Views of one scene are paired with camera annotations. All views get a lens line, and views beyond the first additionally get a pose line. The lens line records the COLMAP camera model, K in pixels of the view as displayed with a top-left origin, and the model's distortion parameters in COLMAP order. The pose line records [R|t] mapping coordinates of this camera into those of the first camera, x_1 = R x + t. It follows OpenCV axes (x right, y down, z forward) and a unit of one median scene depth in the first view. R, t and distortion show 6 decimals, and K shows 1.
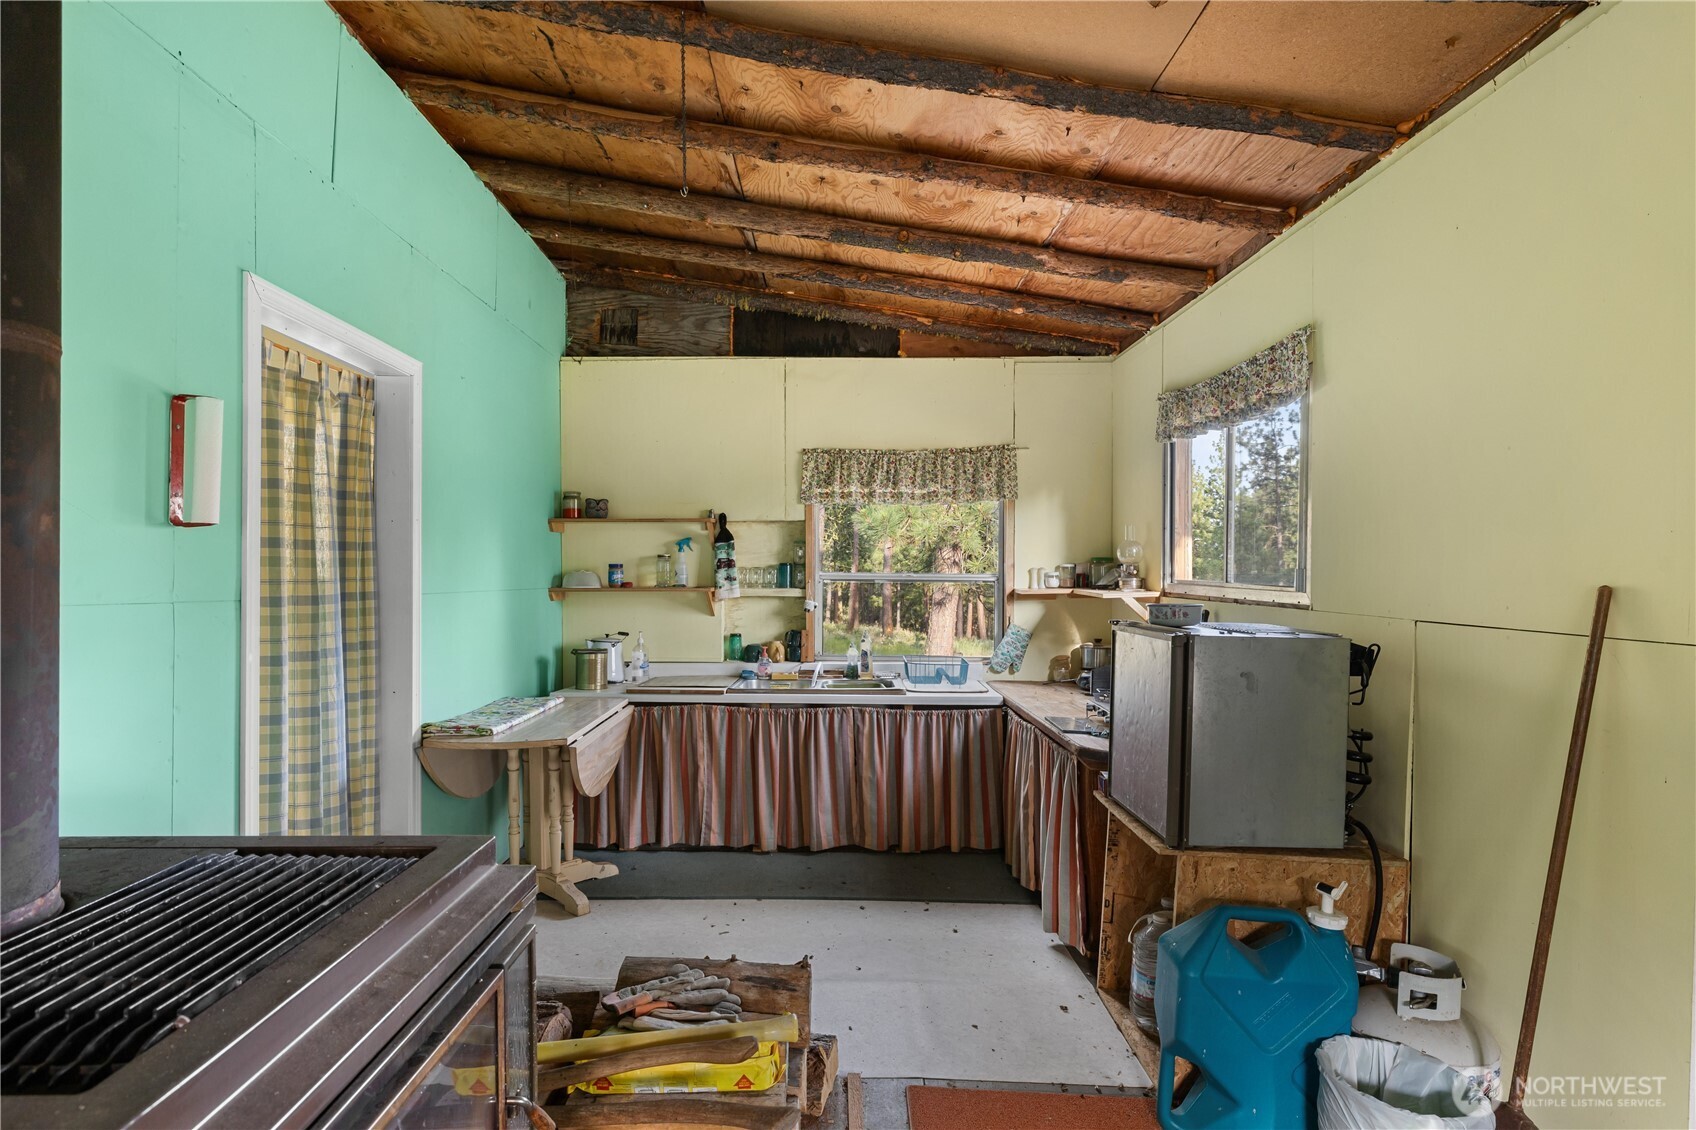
lens RADIAL K [[858.3, 0, 846.0], [0, 858.3, 581.5], [0, 0, 1]] dist [-0.003462, -0.000221]
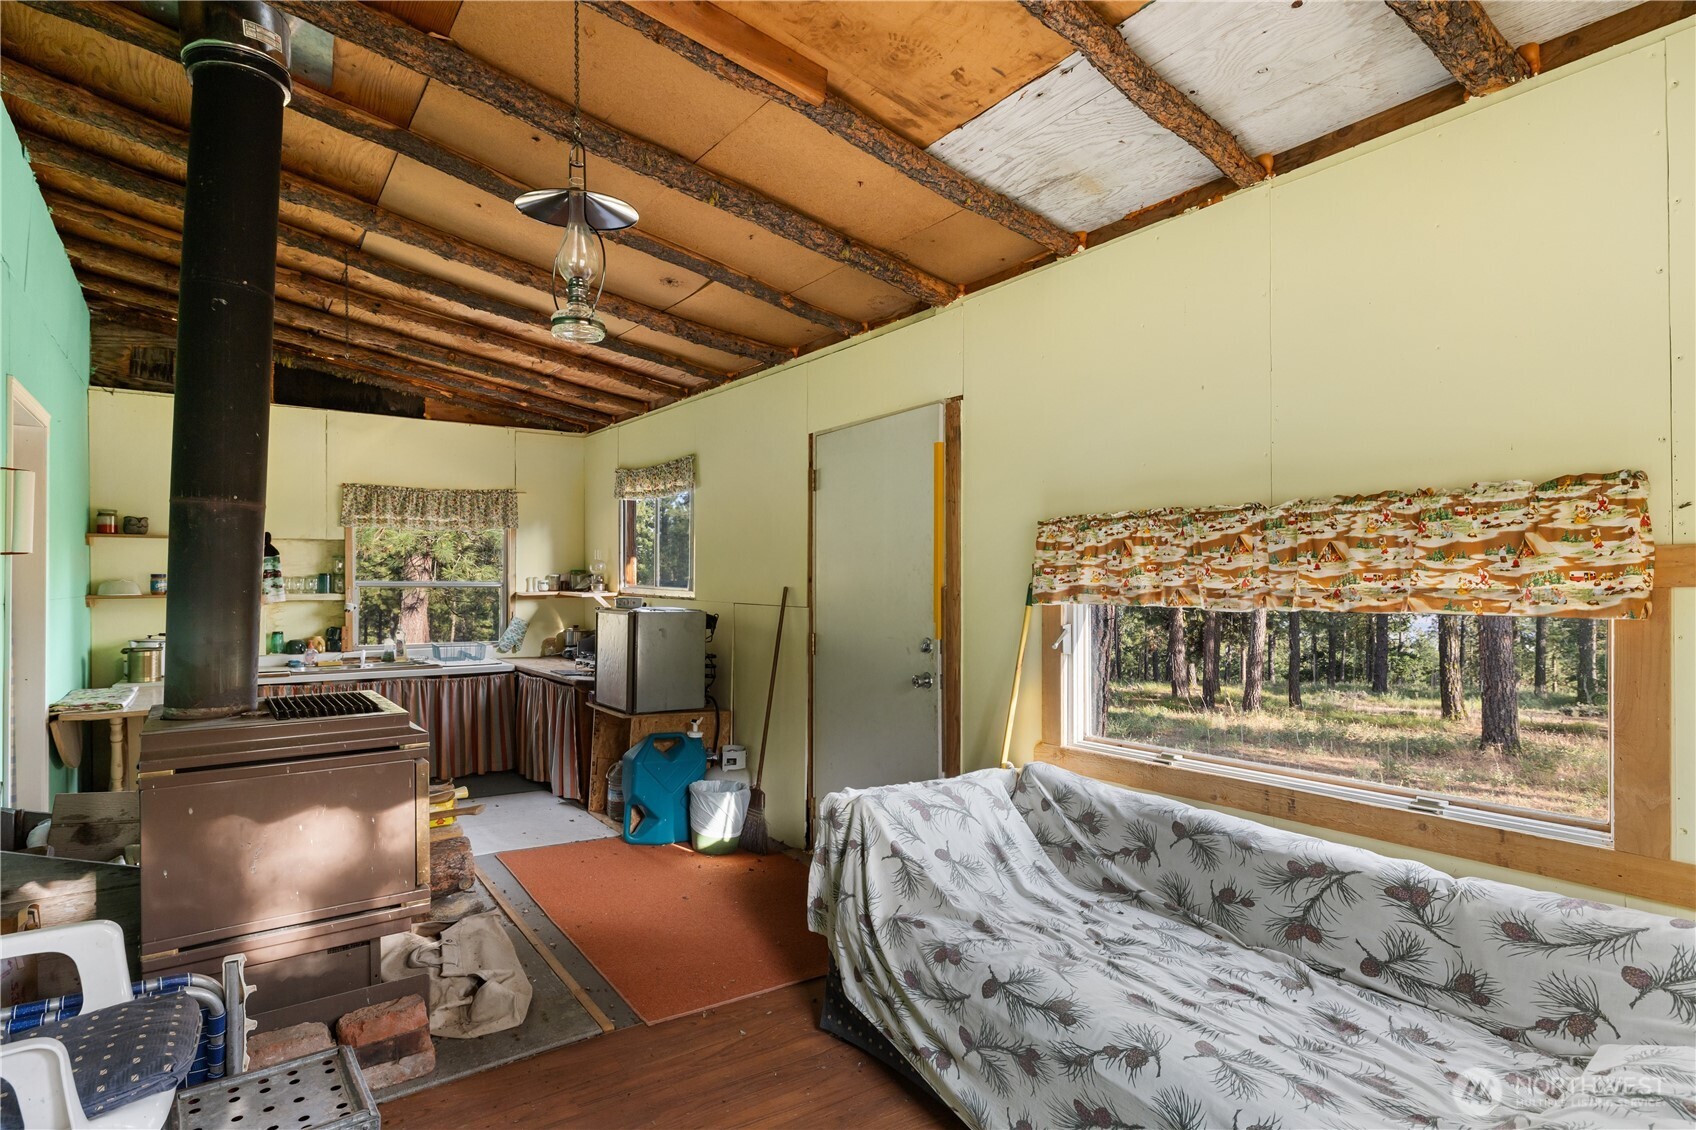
lens RADIAL K [[858.3, 0, 846.0], [0, 858.3, 581.5], [0, 0, 1]] dist [-0.003462, -0.000221]
pose [[0.811624, -0.004025, 0.584166, -0.189894], [0.007193, 0.999969, -0.003104, -0.000433], [-0.584136, 0.006721, 0.811628, -0.466342]]
